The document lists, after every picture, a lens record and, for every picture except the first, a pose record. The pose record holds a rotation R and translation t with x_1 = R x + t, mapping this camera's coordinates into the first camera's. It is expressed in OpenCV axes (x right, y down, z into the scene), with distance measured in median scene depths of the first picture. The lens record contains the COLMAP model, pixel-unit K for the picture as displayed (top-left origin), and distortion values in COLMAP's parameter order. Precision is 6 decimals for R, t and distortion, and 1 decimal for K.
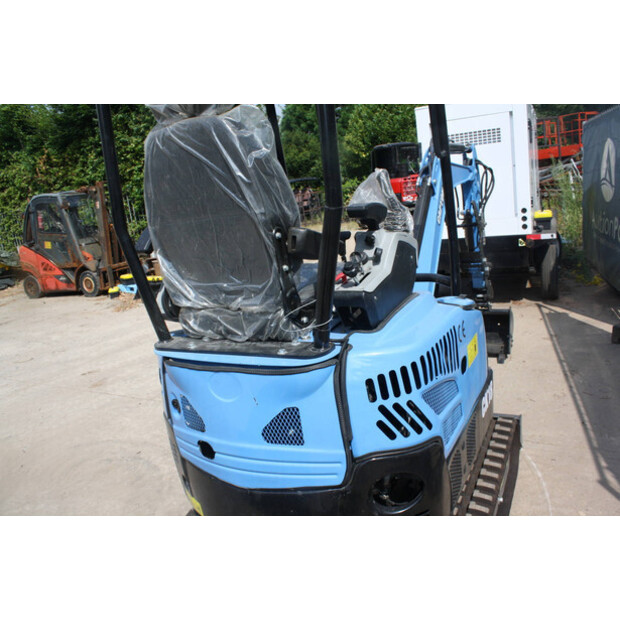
lens RADIAL K [[519.4, 0, 309.3], [0, 519.4, 319.2], [0, 0, 1]] dist [-0.176821, 0.164055]
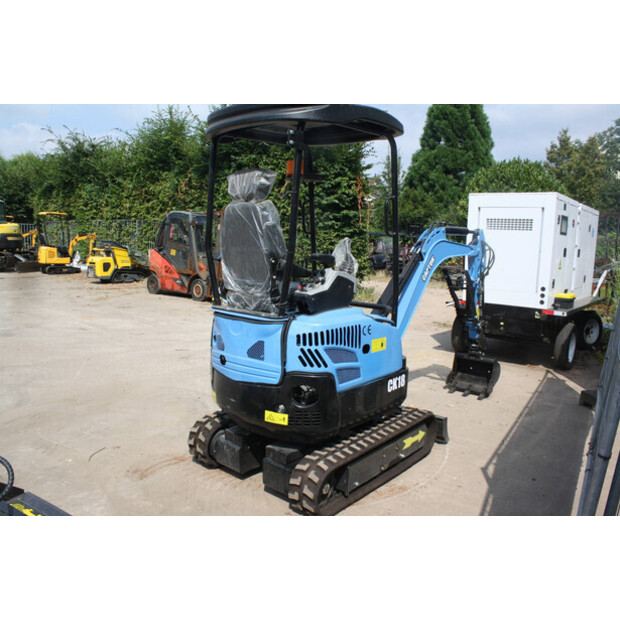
lens RADIAL K [[519.4, 0, 309.3], [0, 519.4, 319.2], [0, 0, 1]] dist [-0.176821, 0.164055]
pose [[0.961621, 0.188014, -0.199838, 0.166853], [-0.204526, 0.976682, -0.065286, 0.054088], [0.182903, 0.103652, 0.977652, -0.312352]]
